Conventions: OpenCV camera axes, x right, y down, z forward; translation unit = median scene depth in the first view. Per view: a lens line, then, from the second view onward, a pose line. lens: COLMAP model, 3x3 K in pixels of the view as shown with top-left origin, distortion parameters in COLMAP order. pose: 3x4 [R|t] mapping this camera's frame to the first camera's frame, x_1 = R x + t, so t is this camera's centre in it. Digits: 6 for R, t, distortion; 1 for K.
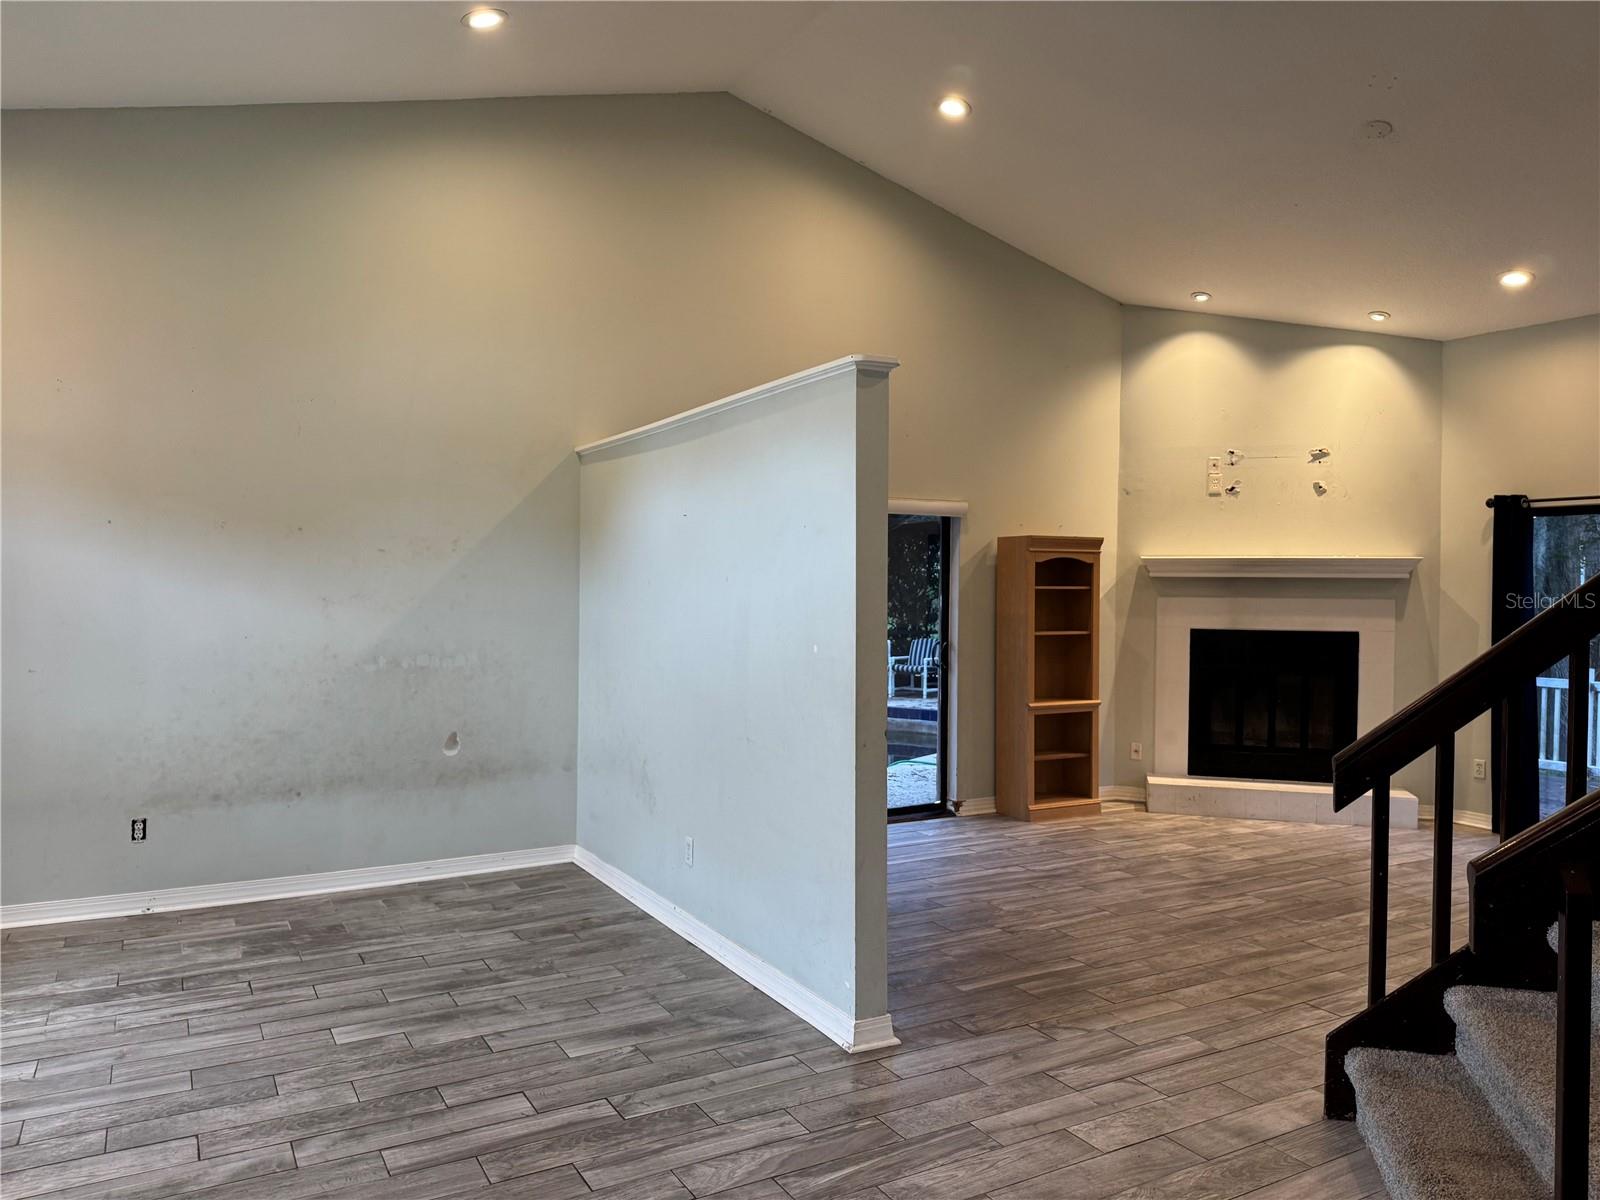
lens RADIAL K [[1129.8, 0, 798.4], [0, 1129.8, 600.9], [0, 0, 1]] dist [0.068097, -0.089249]
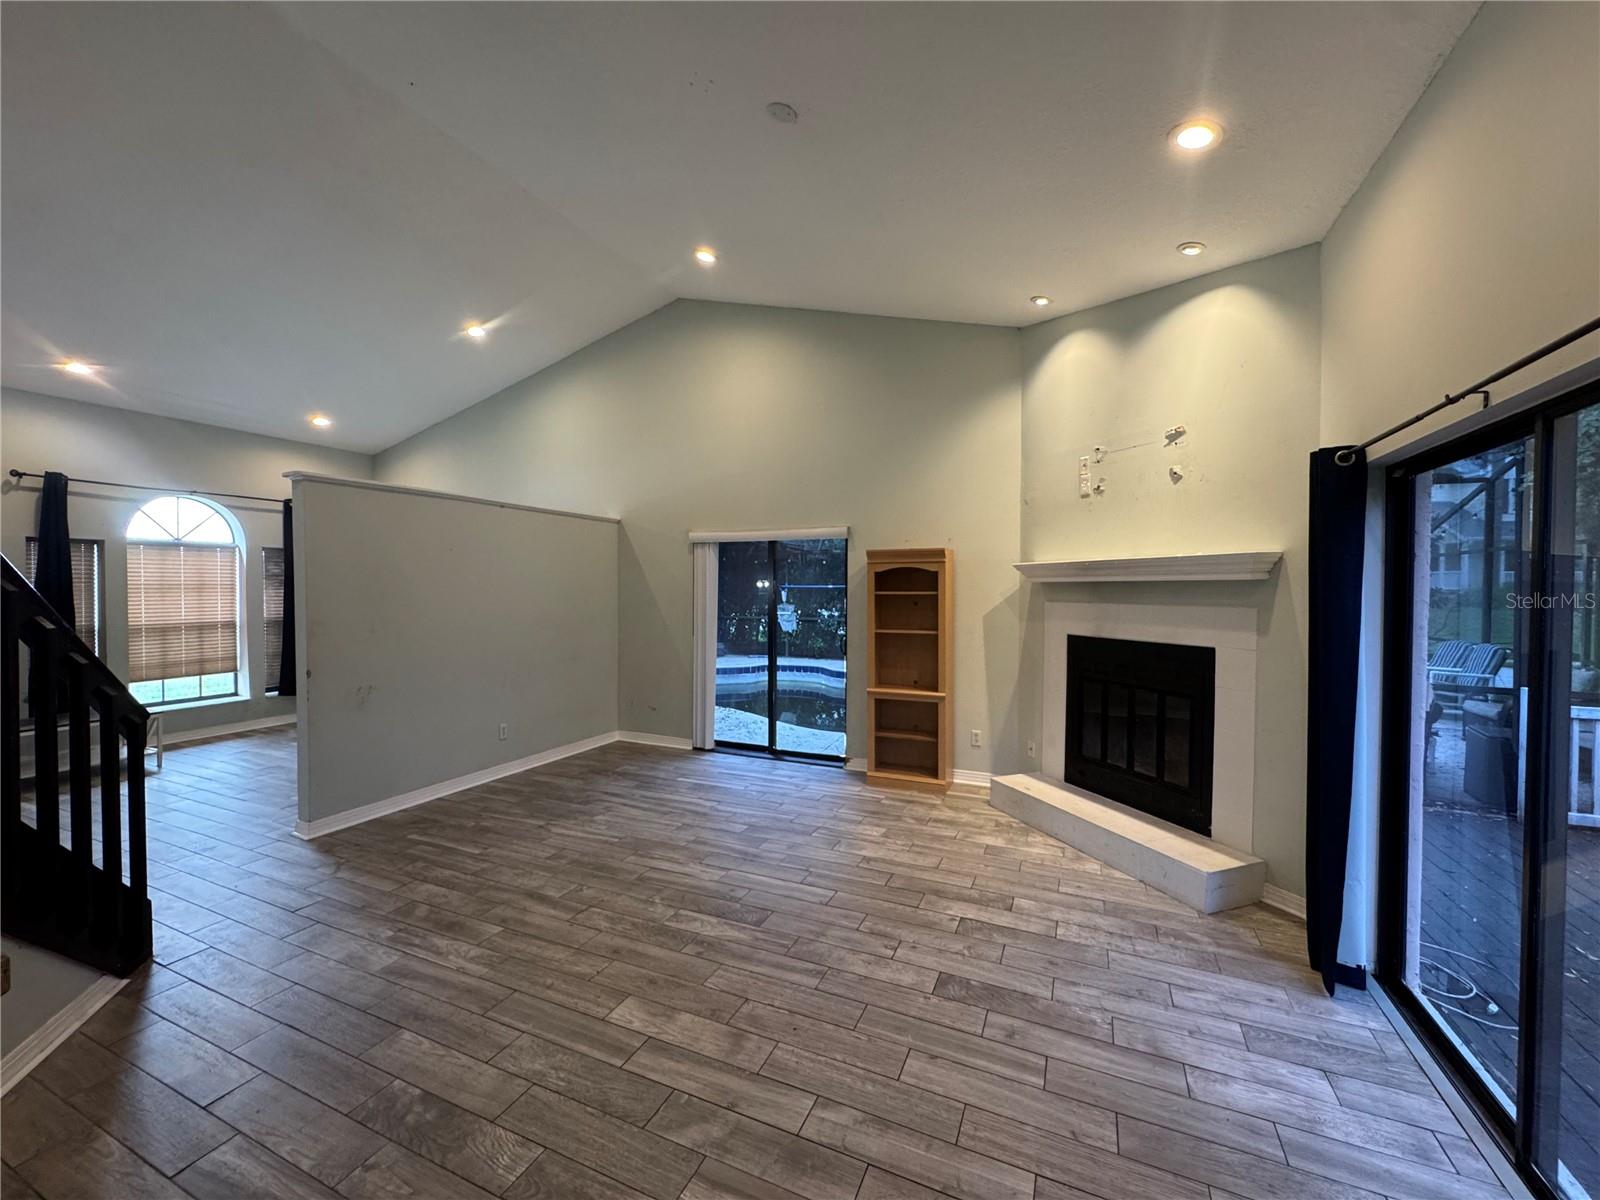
lens RADIAL K [[640.3, 0, 797.5], [0, 640.3, 598.1], [0, 0, 1]] dist [-0.002514, -0.000349]
pose [[0.590392, 0.003217, -0.807110, 0.741241], [-0.008751, 0.999959, -0.002416, -0.004199], [0.807069, 0.008489, 0.590396, 0.547905]]
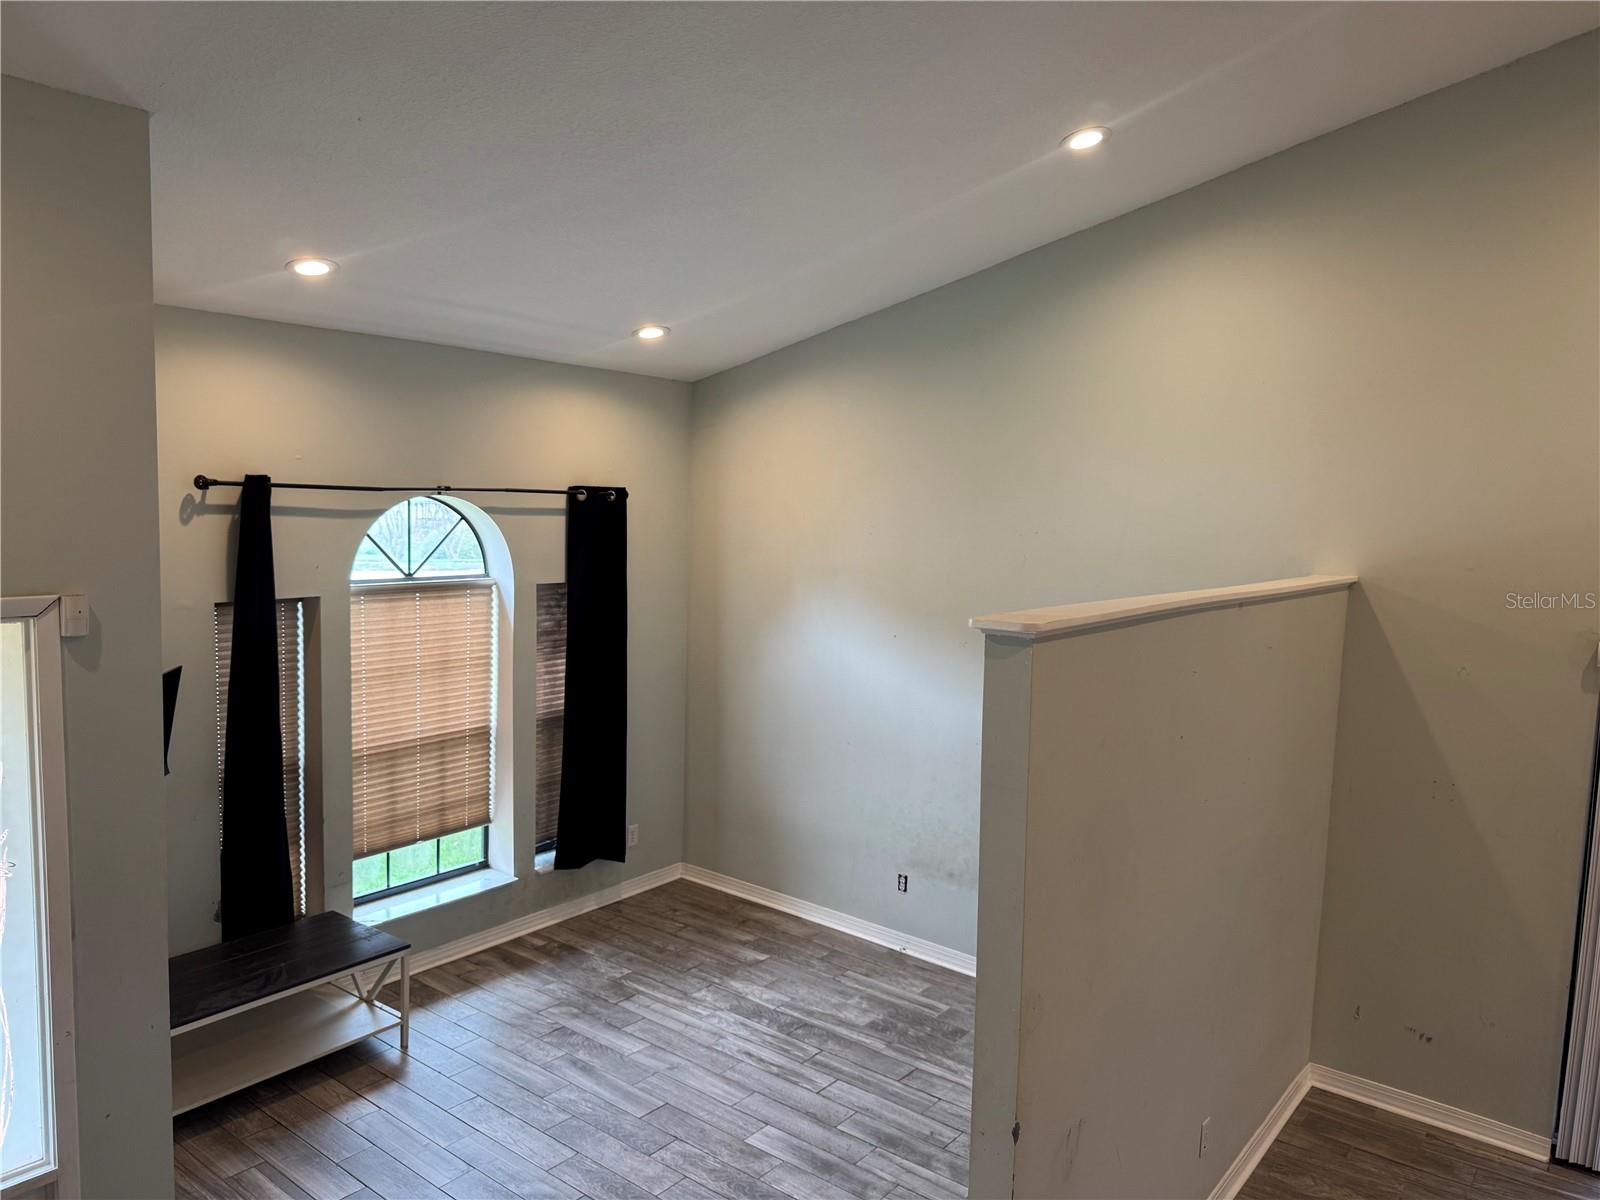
lens RADIAL K [[1129.8, 0, 798.5], [0, 1129.8, 597.7], [0, 0, 1]] dist [0.068097, -0.089249]
pose [[0.385678, 0.084833, -0.918725, 0.352552], [-0.038306, 0.996378, 0.075922, -0.143912], [0.921838, 0.005911, 0.387530, 0.306694]]
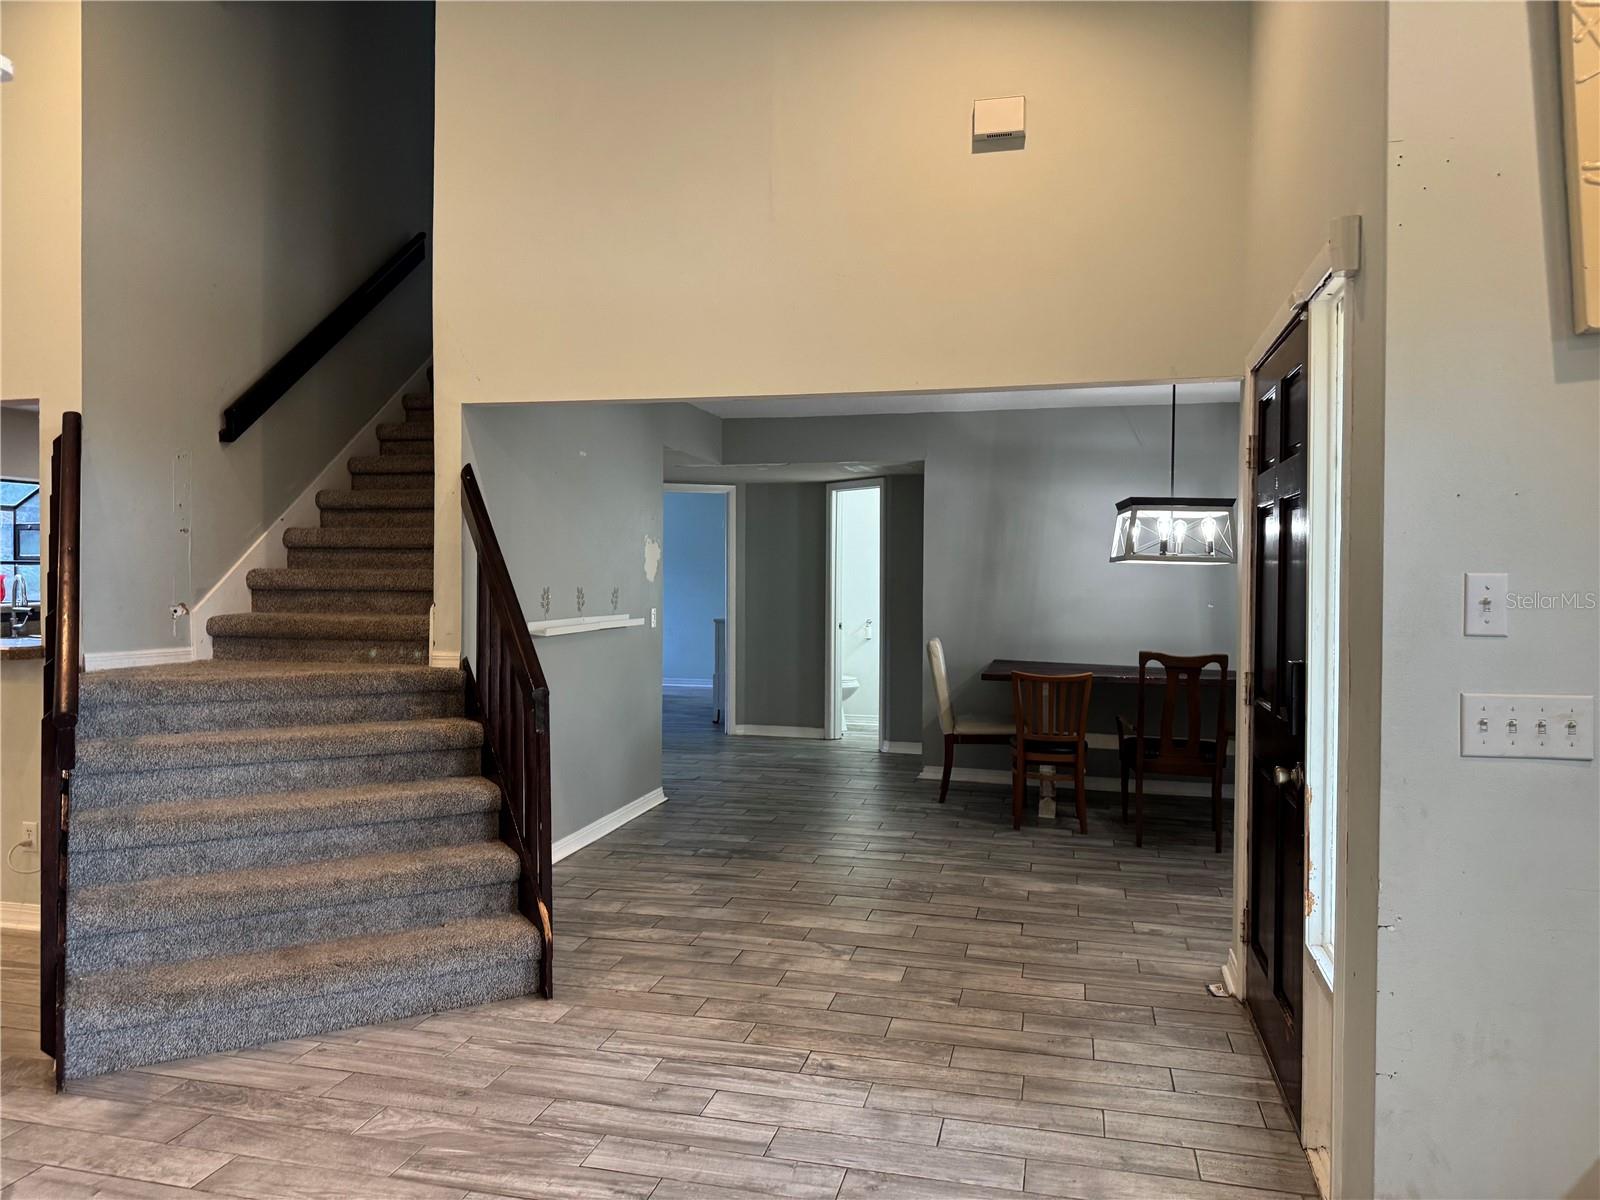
lens RADIAL K [[1129.8, 0, 803.9], [0, 1129.8, 587.0], [0, 0, 1]] dist [0.068097, -0.089249]
pose [[-0.727320, -0.022686, 0.685923, -0.292249], [-0.005389, 0.999612, 0.027346, 0.000941], [-0.686277, 0.016192, -0.727160, 0.582671]]
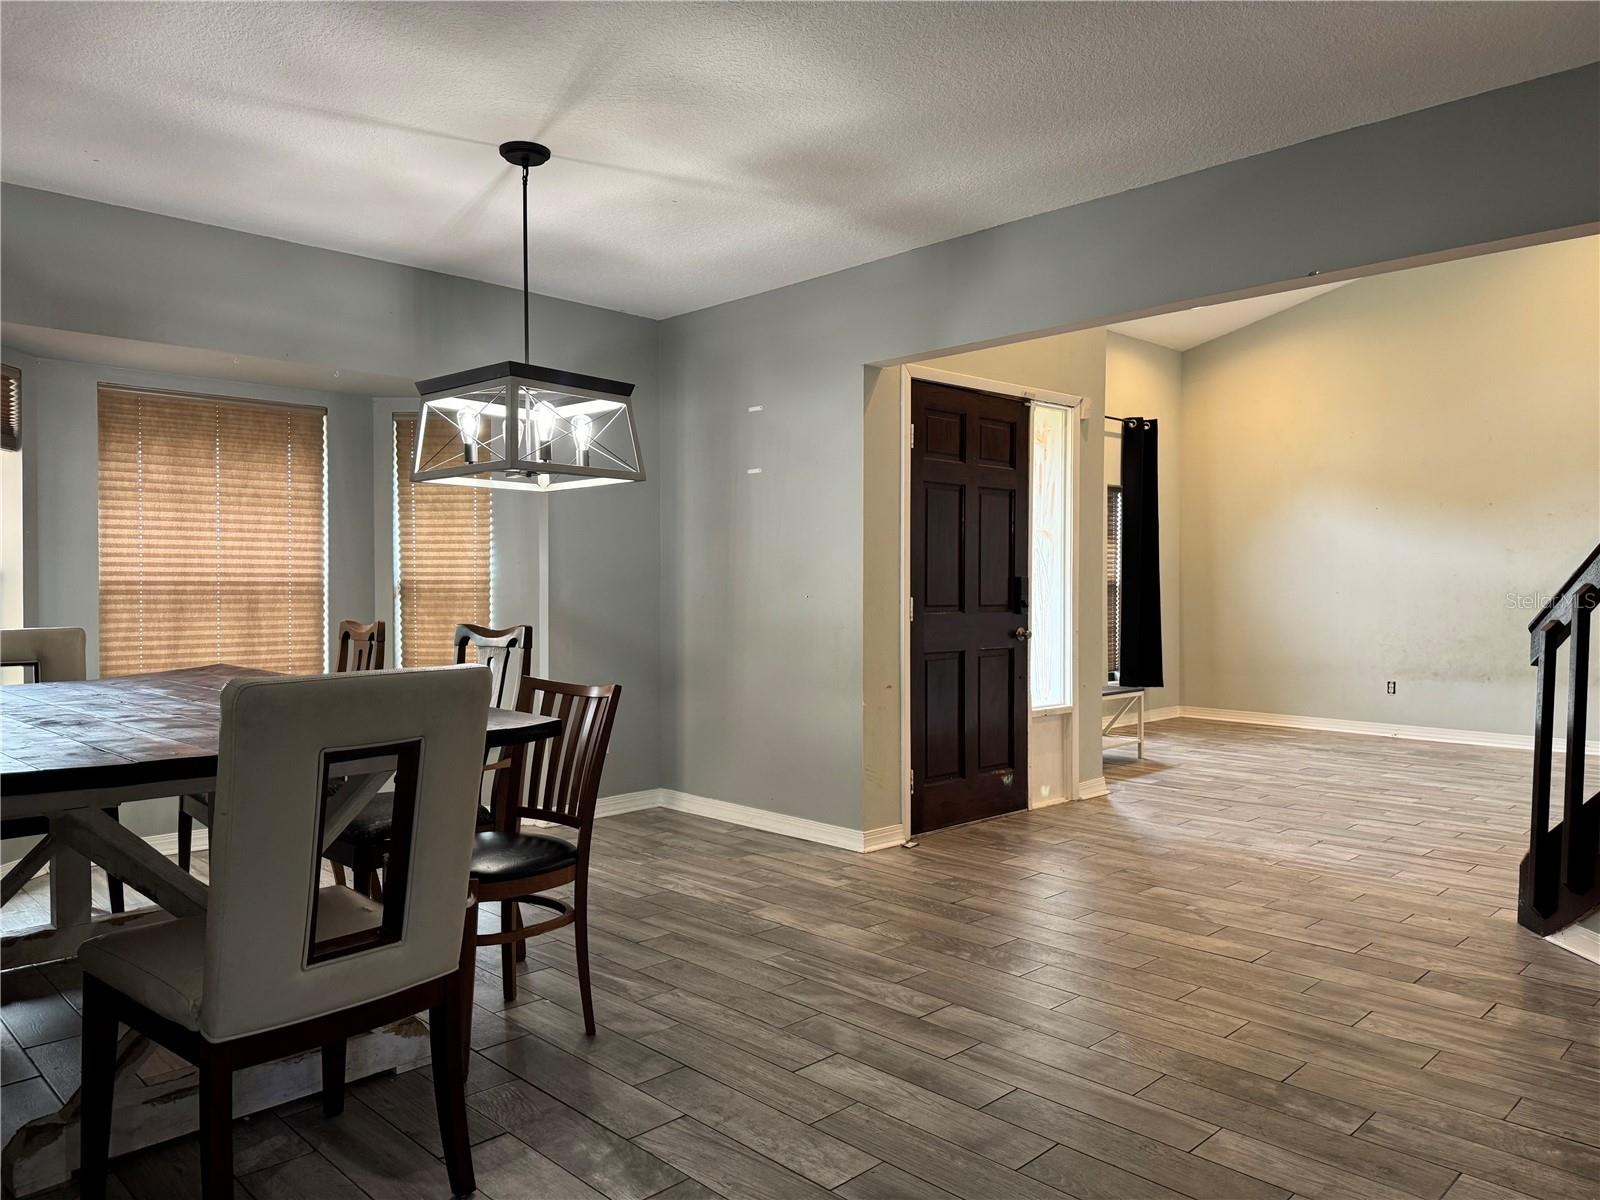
lens RADIAL K [[1129.8, 0, 787.2], [0, 1129.8, 598.3], [0, 0, 1]] dist [0.068097, -0.089249]
pose [[0.251918, 0.003963, -0.967740, 0.616146], [-0.012976, 0.999916, 0.000717, 0.056770], [0.967662, 0.012377, 0.251948, -0.218697]]
